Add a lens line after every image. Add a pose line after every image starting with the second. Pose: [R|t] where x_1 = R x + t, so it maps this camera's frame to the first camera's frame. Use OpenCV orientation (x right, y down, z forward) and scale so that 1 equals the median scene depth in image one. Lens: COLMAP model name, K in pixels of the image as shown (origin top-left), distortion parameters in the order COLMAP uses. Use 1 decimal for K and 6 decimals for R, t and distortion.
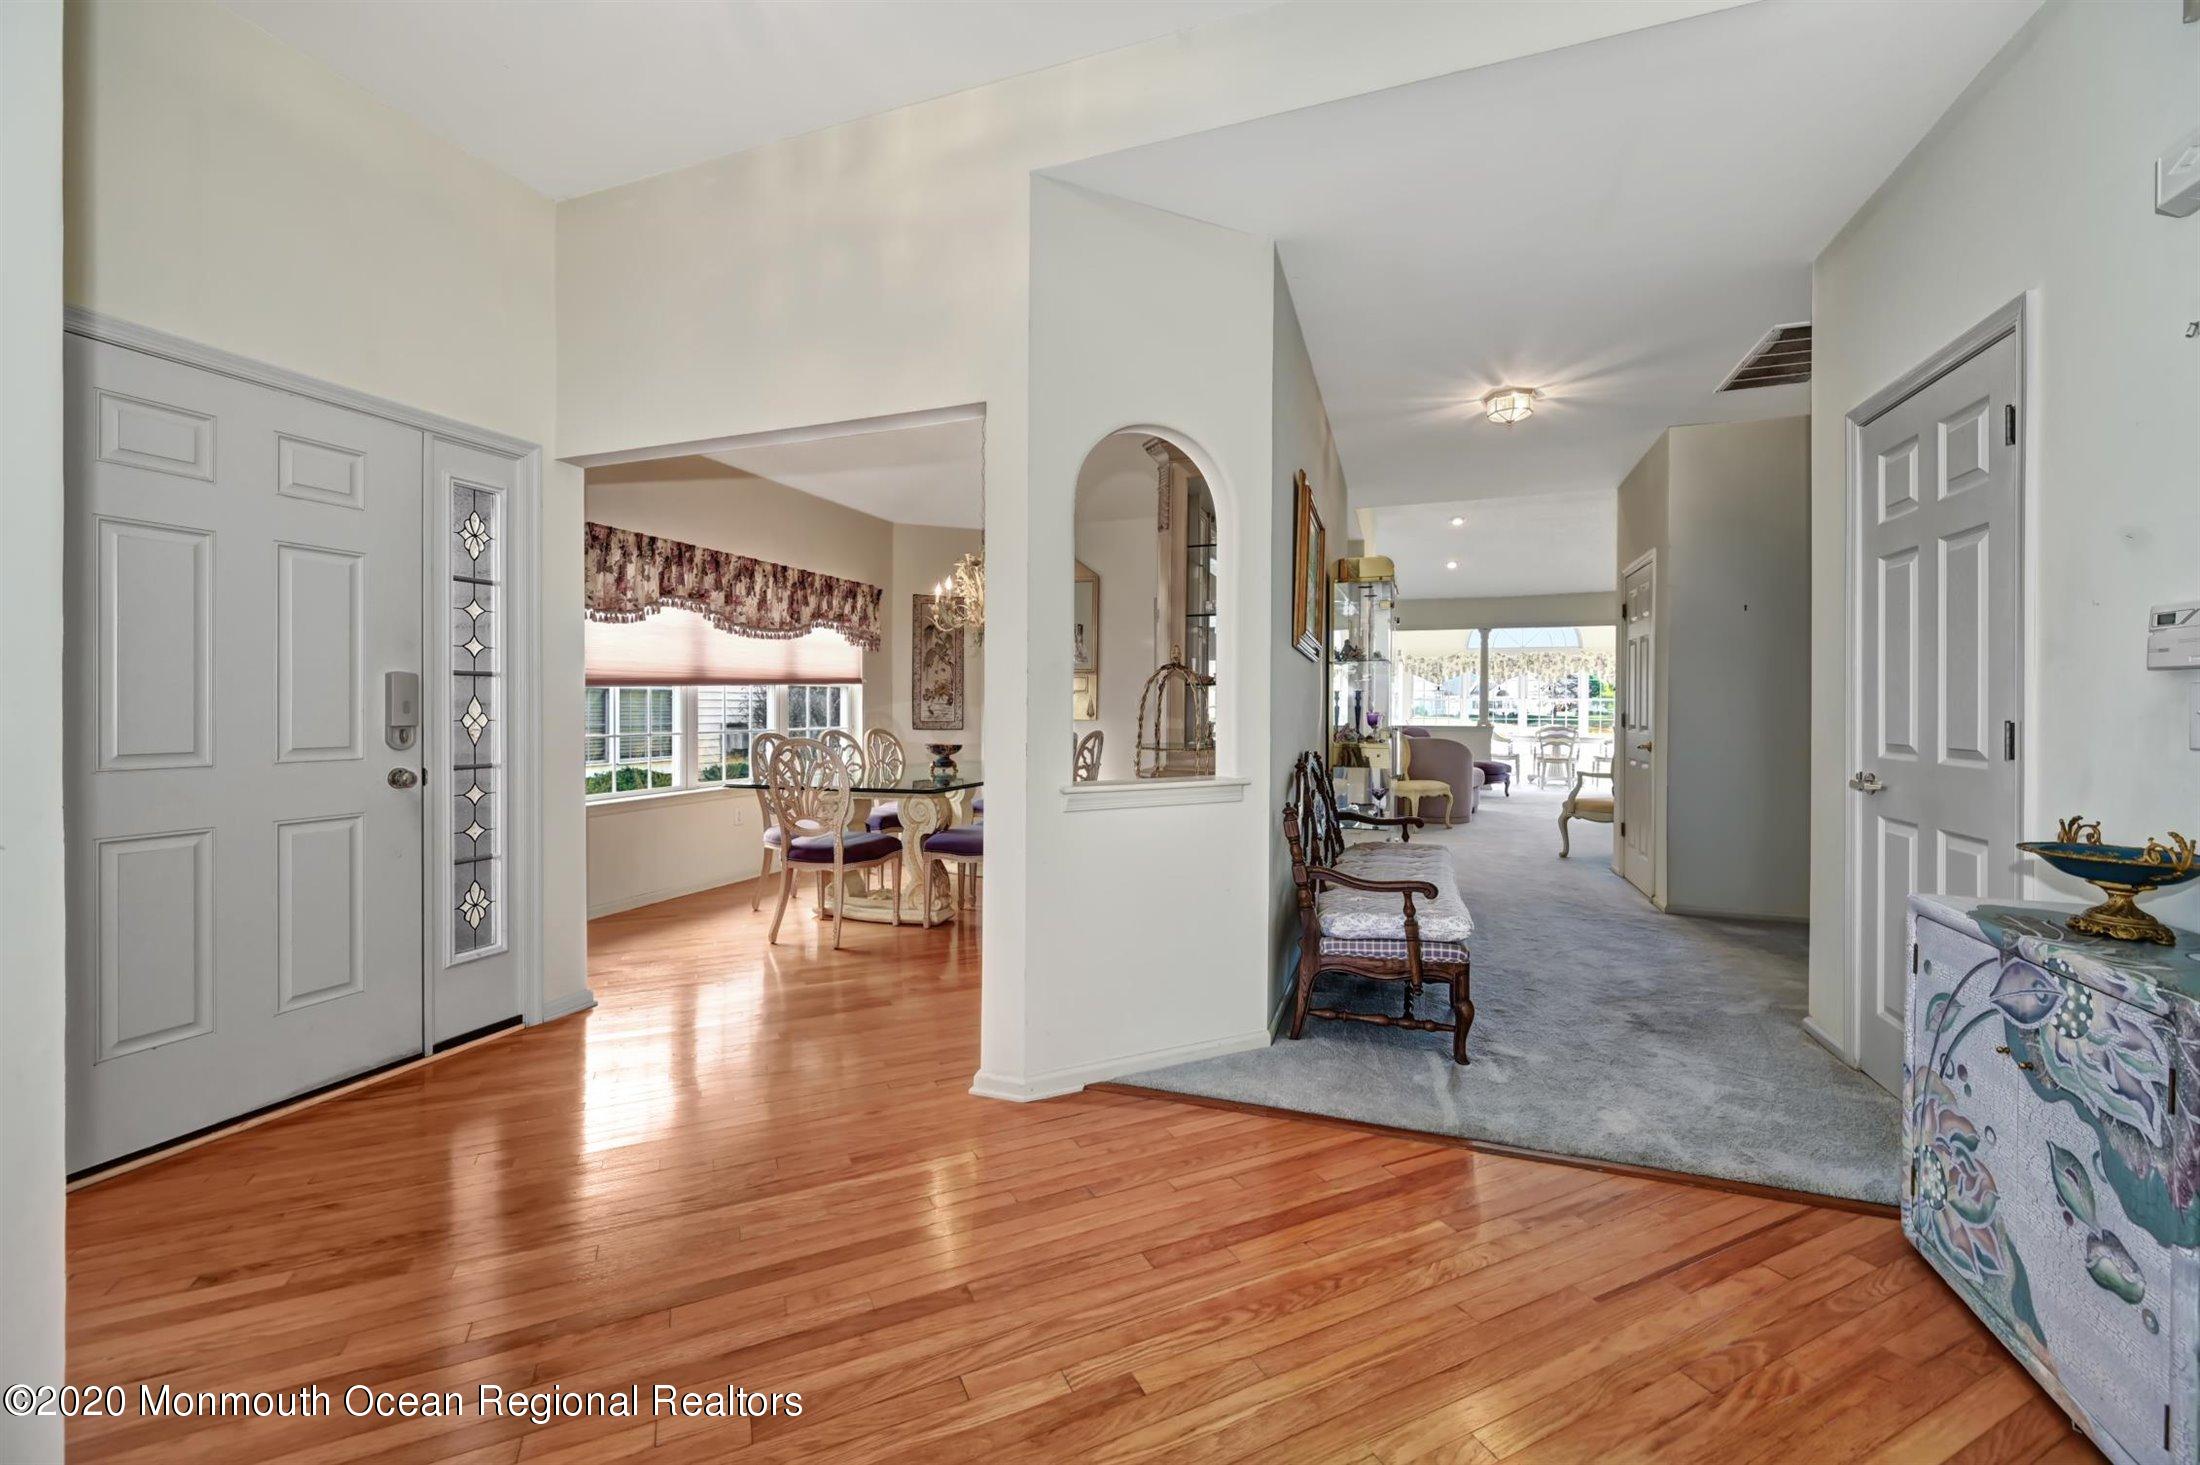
lens RADIAL K [[890.7, 0, 1100.0], [0, 890.7, 732.5], [0, 0, 1]] dist [0.010923, 0.000324]
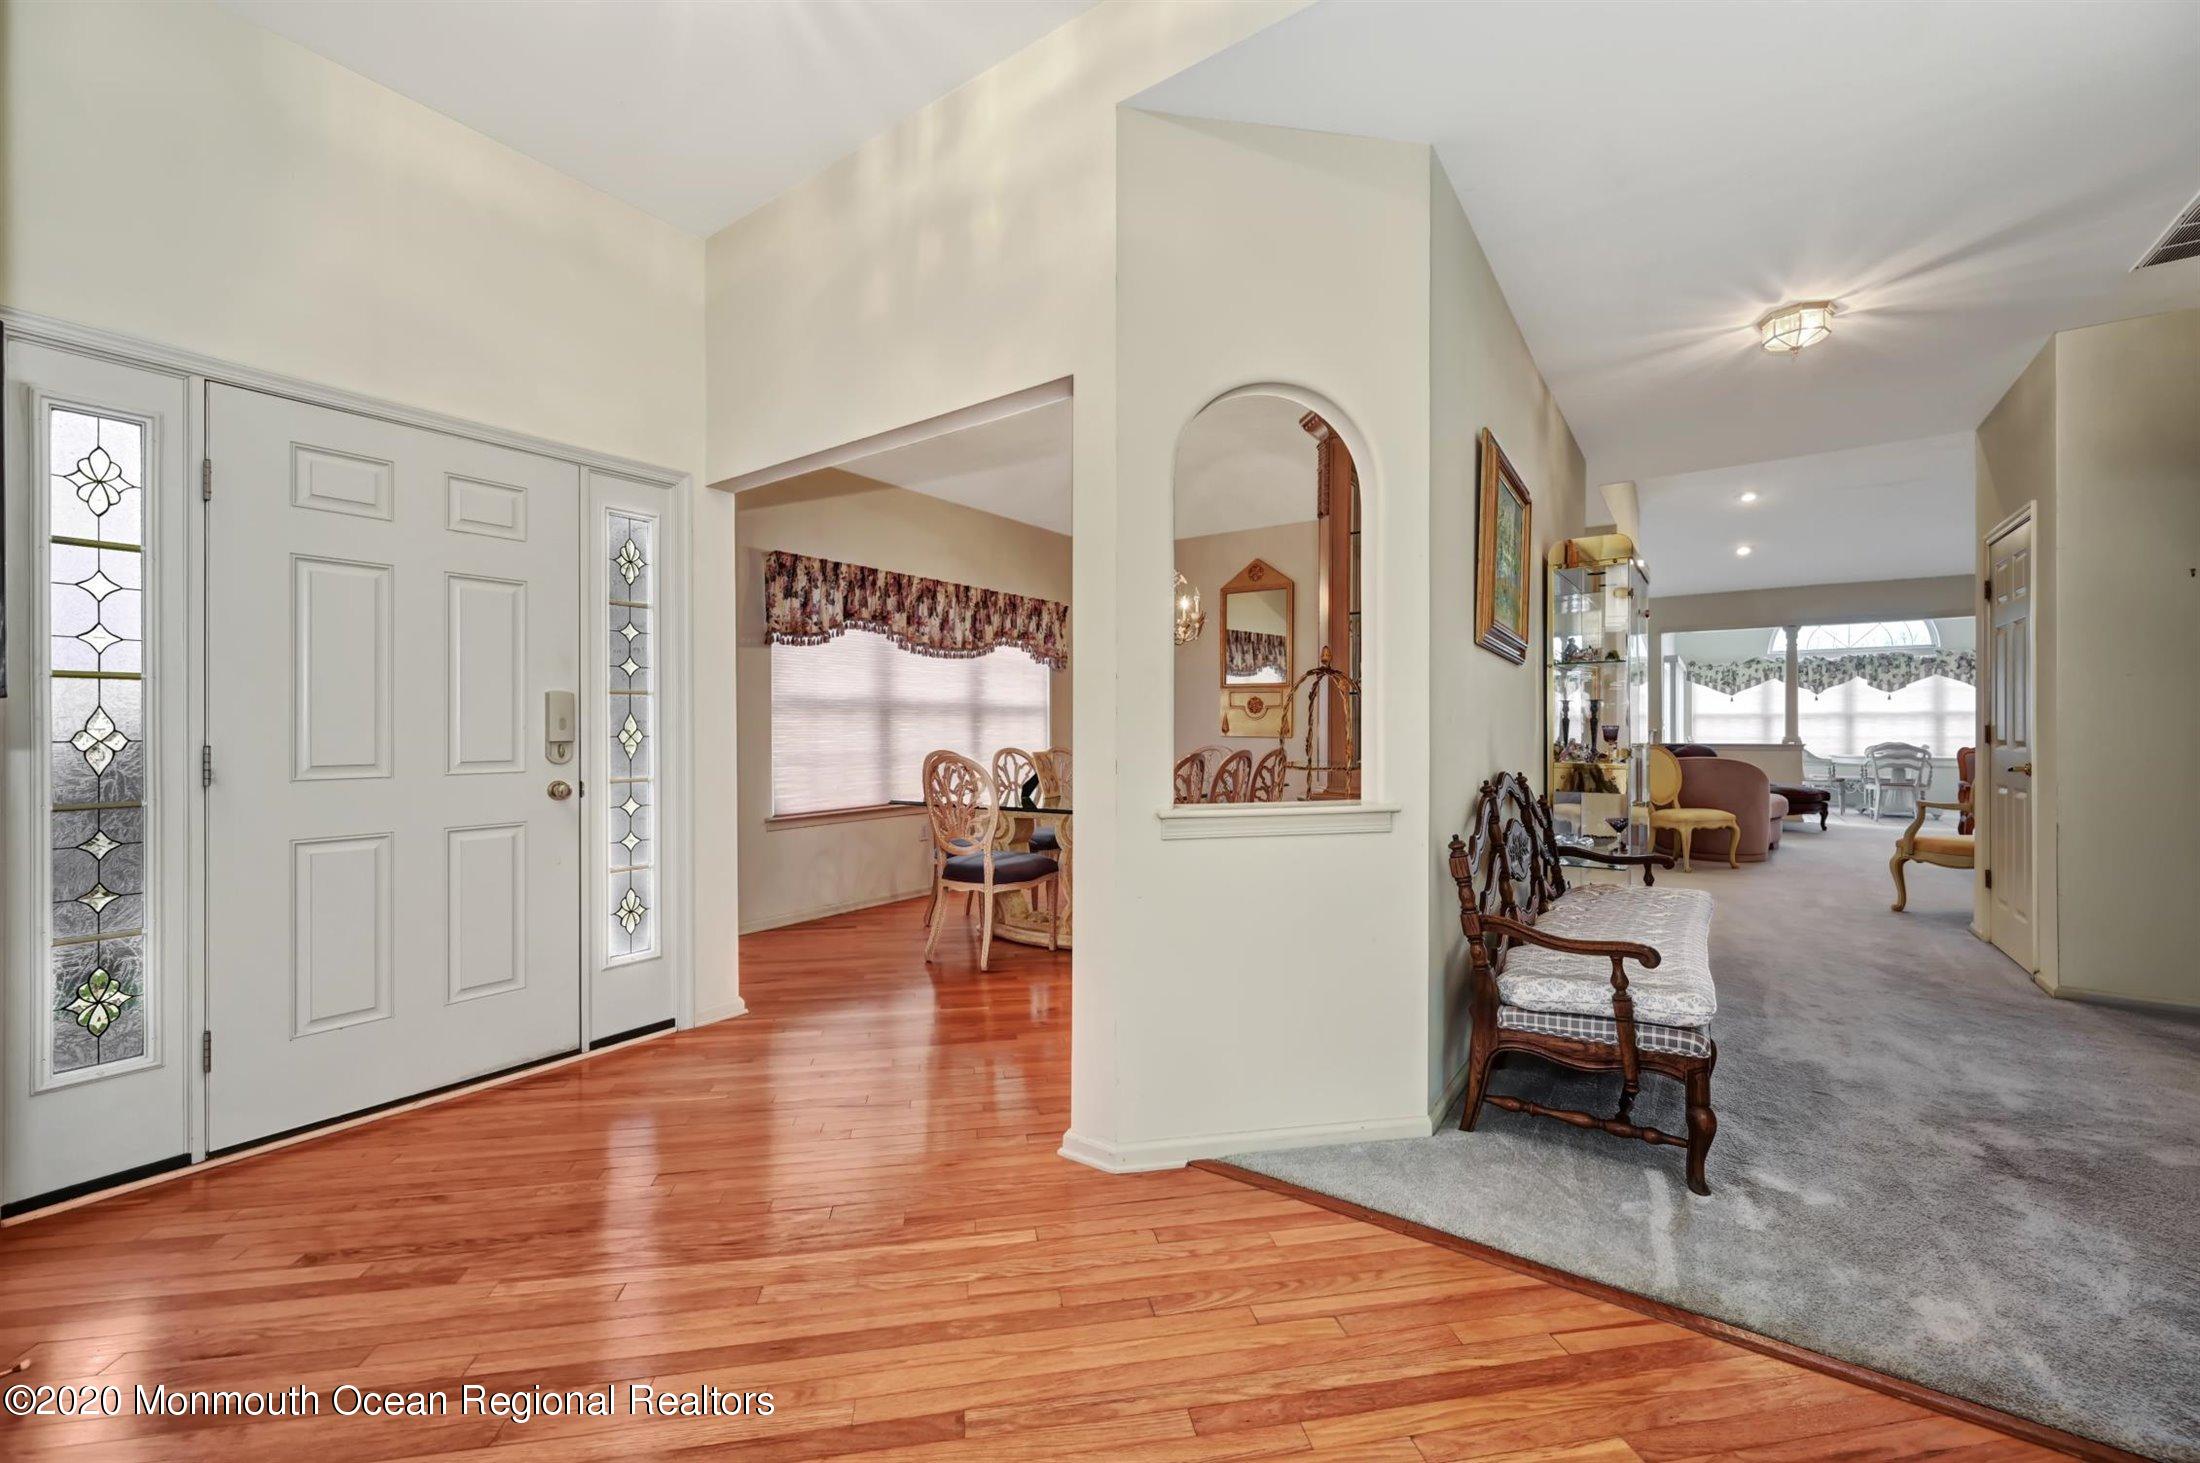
lens RADIAL K [[886.1, 0, 1096.5], [0, 886.1, 743.2], [0, 0, 1]] dist [0.002002, 0.000566]
pose [[0.963643, -0.001900, -0.267186, 0.116324], [-0.001014, 0.999942, -0.010767, 0.005320], [0.267191, 0.010647, 0.963585, 0.146227]]
